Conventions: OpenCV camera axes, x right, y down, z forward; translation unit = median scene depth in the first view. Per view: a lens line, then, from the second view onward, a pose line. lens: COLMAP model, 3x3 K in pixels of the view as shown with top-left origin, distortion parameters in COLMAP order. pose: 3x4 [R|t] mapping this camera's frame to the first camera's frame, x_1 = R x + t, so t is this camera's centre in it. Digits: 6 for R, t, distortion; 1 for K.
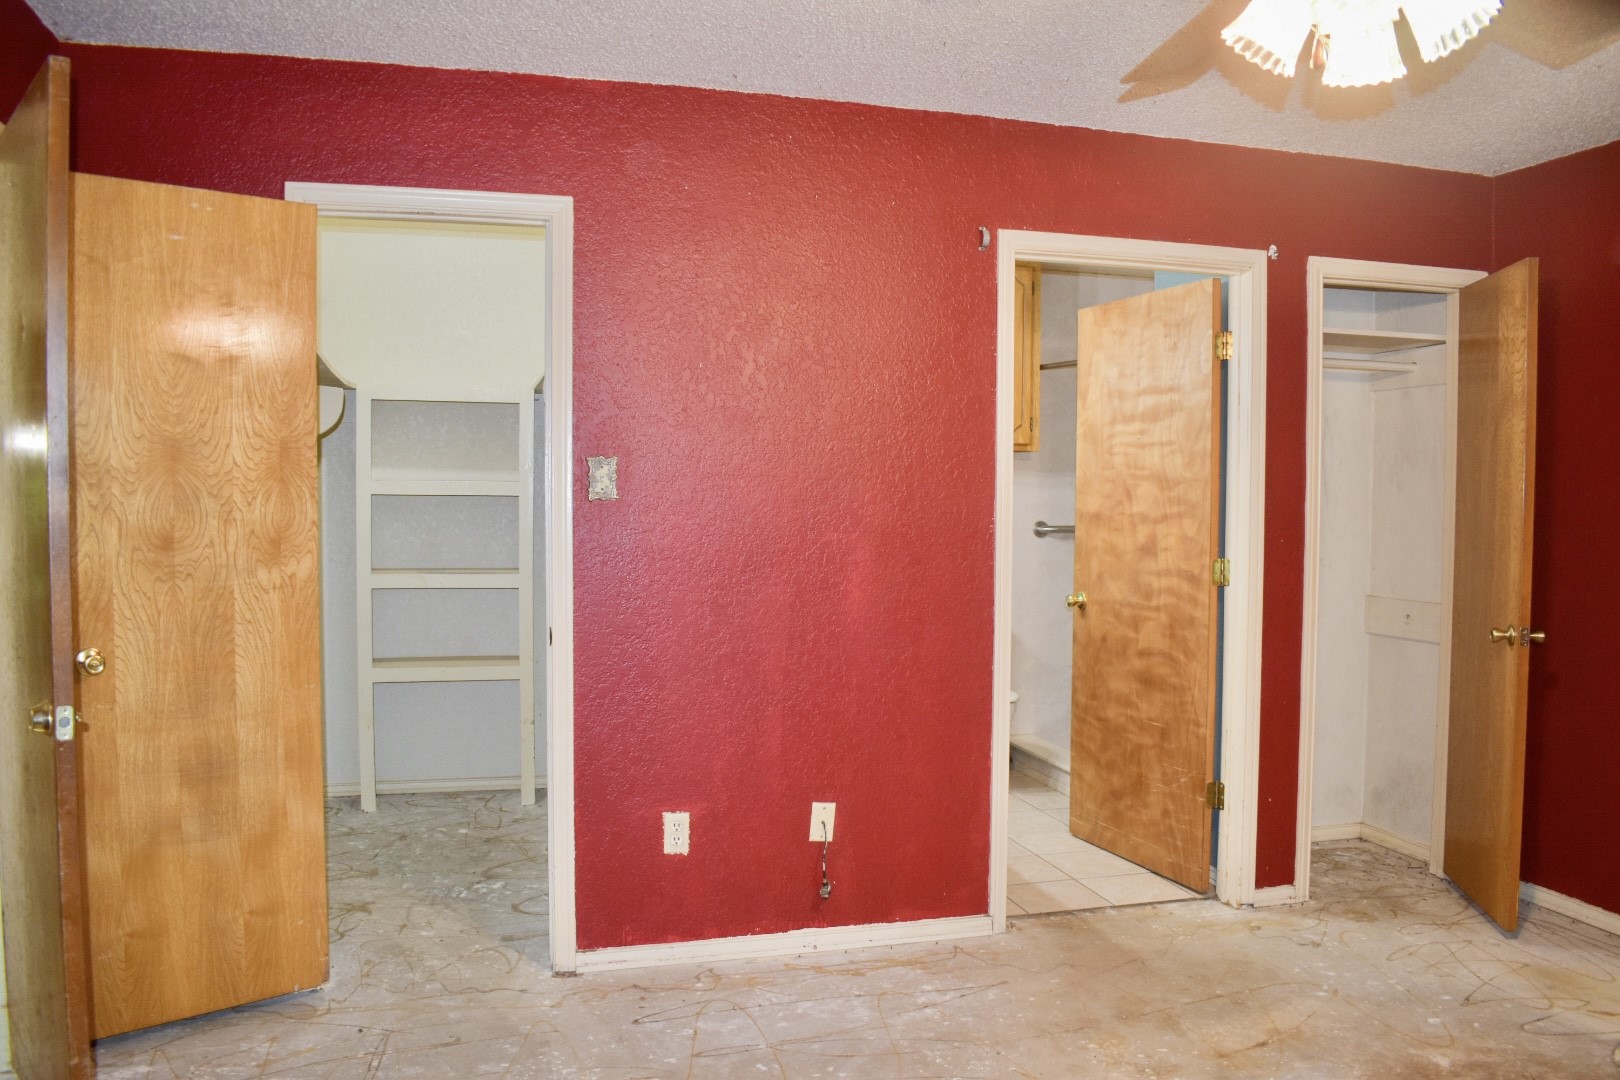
lens RADIAL K [[1263.7, 0, 805.6], [0, 1263.7, 541.0], [0, 0, 1]] dist [-0.096670, 0.015143]
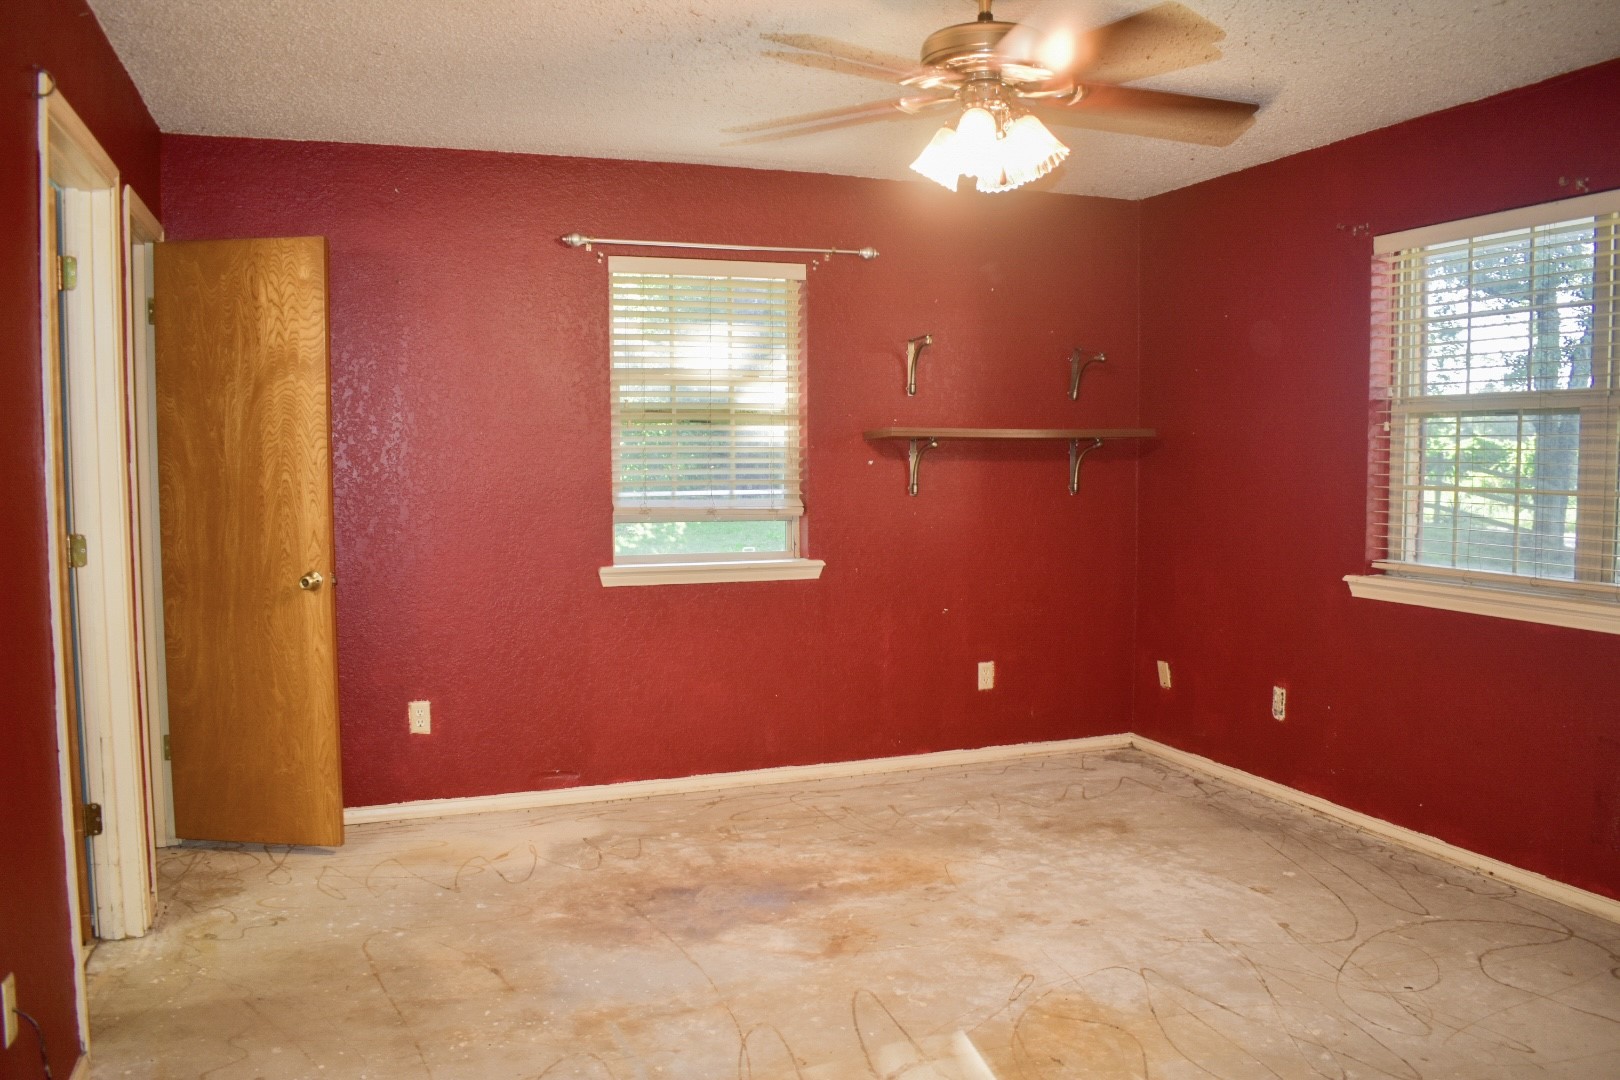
lens RADIAL K [[1263.7, 0, 806.3], [0, 1263.7, 541.3], [0, 0, 1]] dist [-0.096670, 0.015143]
pose [[-0.087218, -0.073681, 0.993461, -0.542734], [0.040733, 0.996163, 0.077458, -0.026388], [-0.995356, 0.047222, -0.083882, 0.628722]]
